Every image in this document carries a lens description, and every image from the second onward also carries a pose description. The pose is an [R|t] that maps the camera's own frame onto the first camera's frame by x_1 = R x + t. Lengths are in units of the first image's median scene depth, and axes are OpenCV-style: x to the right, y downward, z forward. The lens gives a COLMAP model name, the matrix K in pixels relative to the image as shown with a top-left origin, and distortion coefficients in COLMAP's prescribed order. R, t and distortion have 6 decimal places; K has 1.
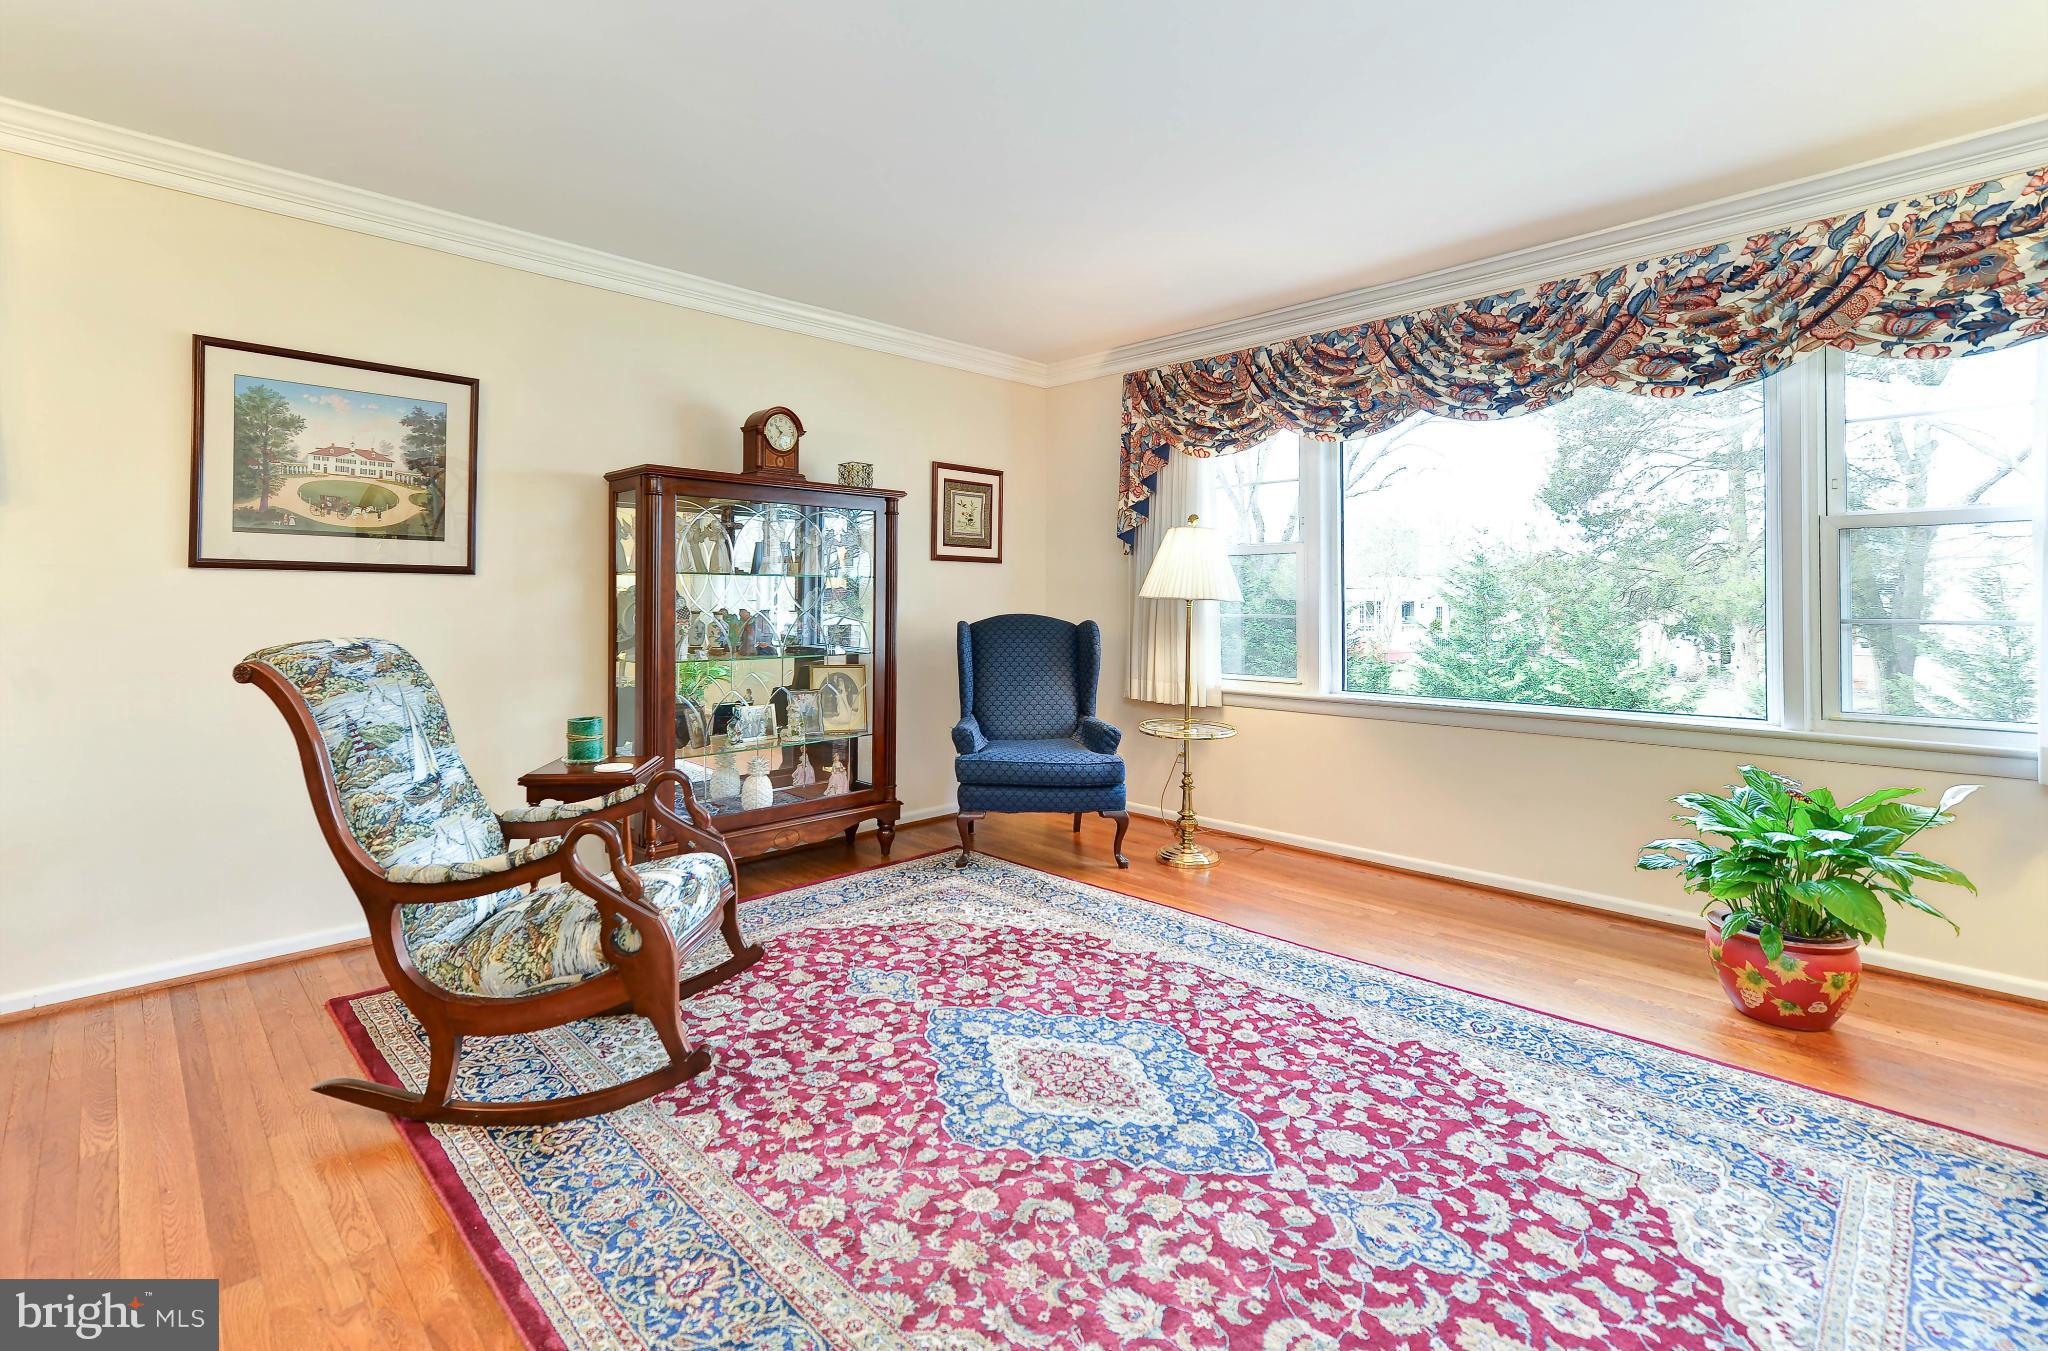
lens RADIAL K [[936.1, 0, 944.2], [0, 936.1, 592.7], [0, 0, 1]] dist [0.001201, 0.000246]
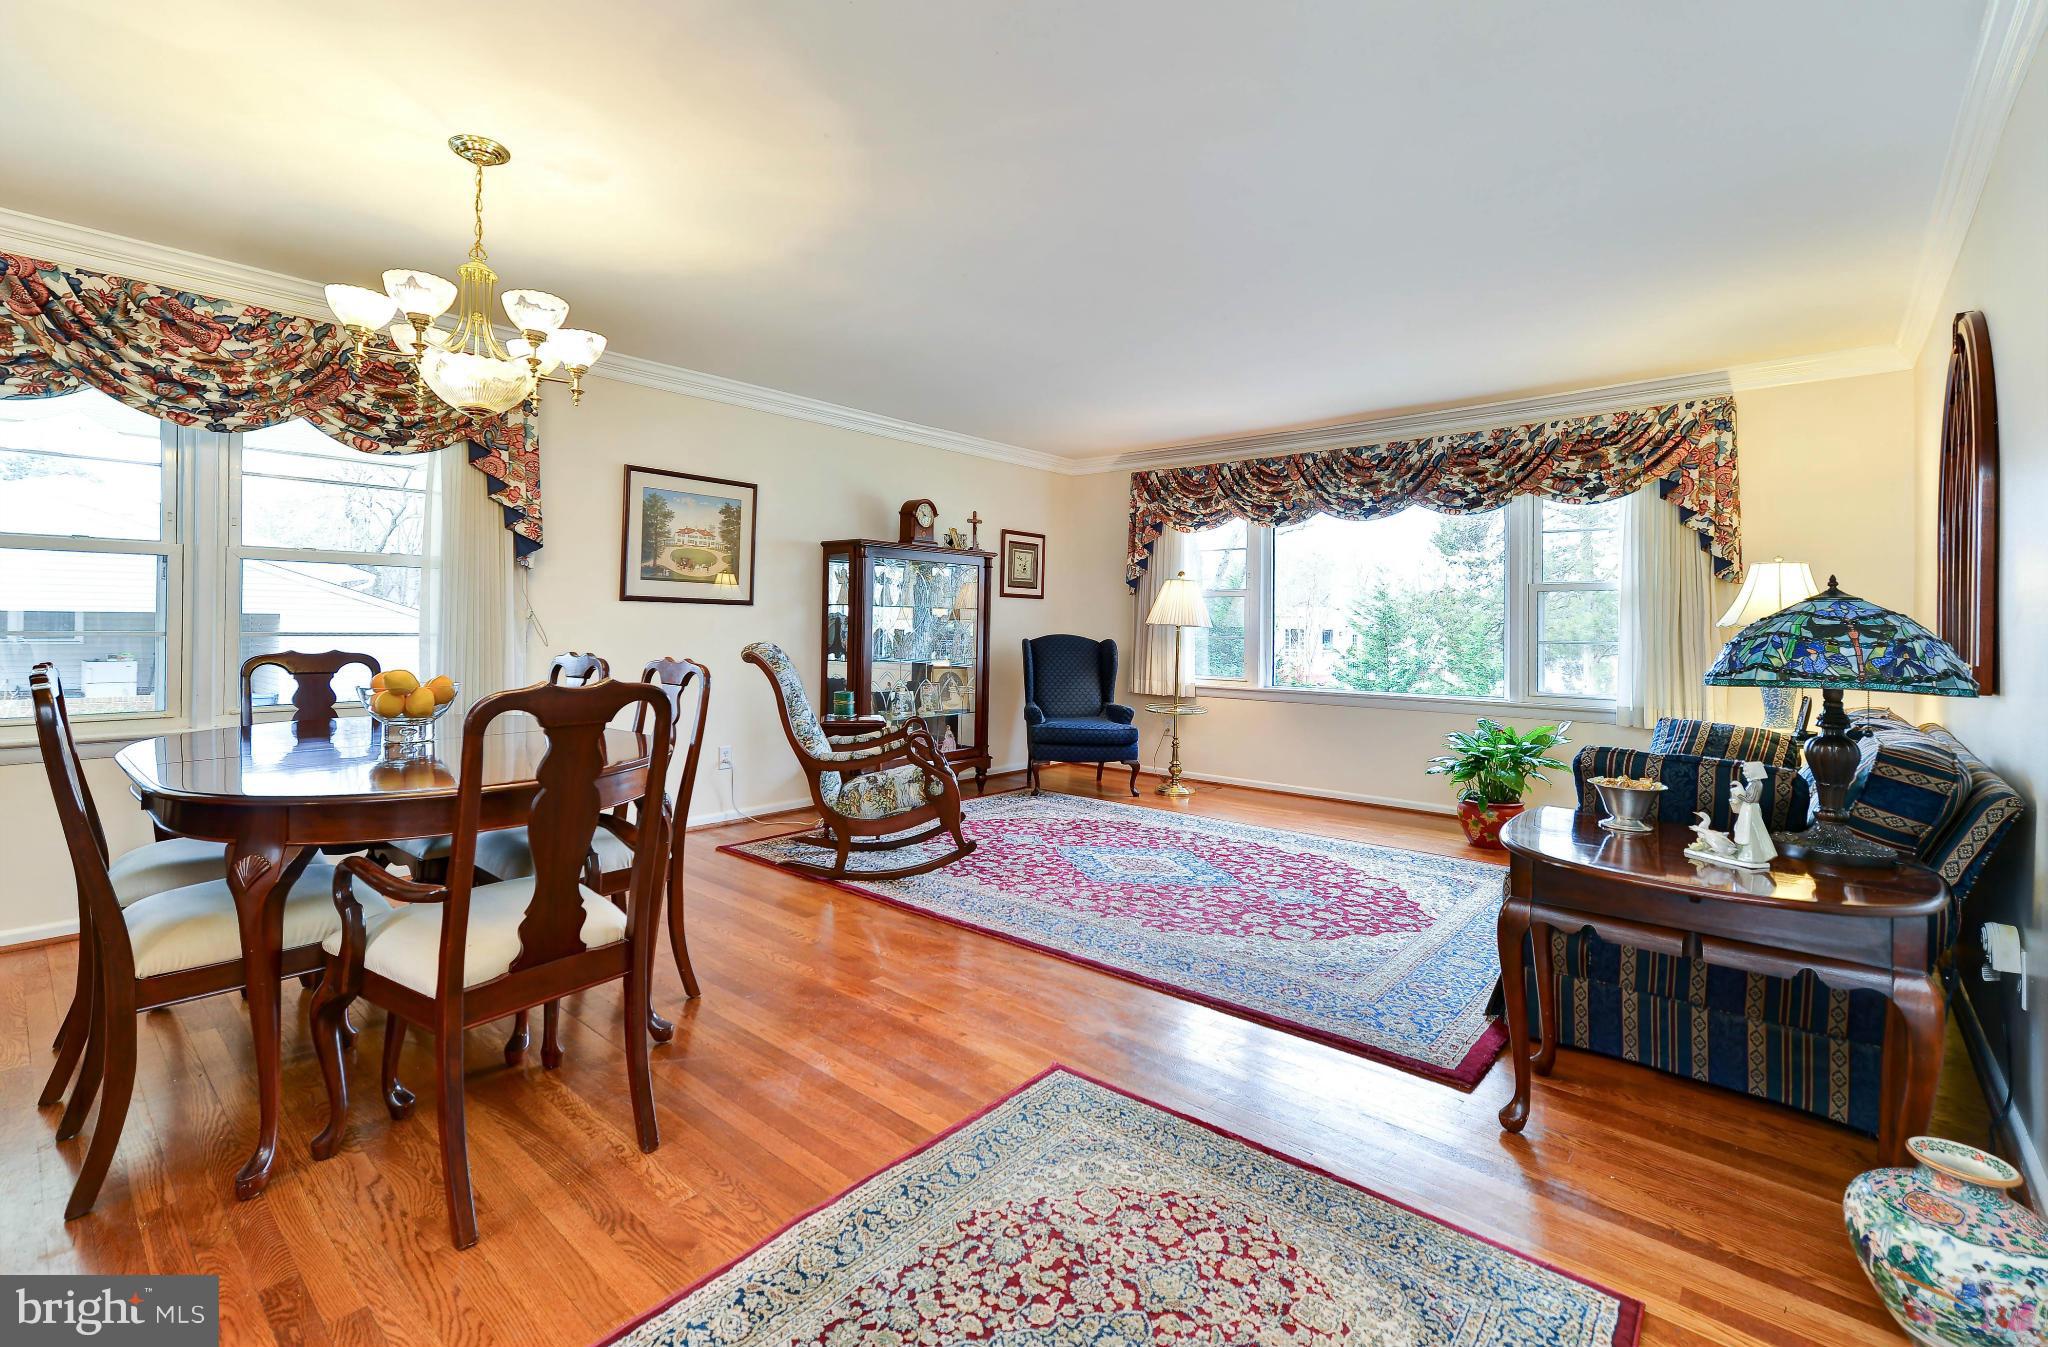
lens RADIAL K [[916.7, 0, 974.9], [0, 916.7, 620.2], [0, 0, 1]] dist [-0.001395, -0.000050]
pose [[0.995735, 0.011881, 0.091487, -0.228270], [-0.012275, 0.999918, 0.003753, -0.004046], [-0.091435, -0.004860, 0.995799, -0.519487]]
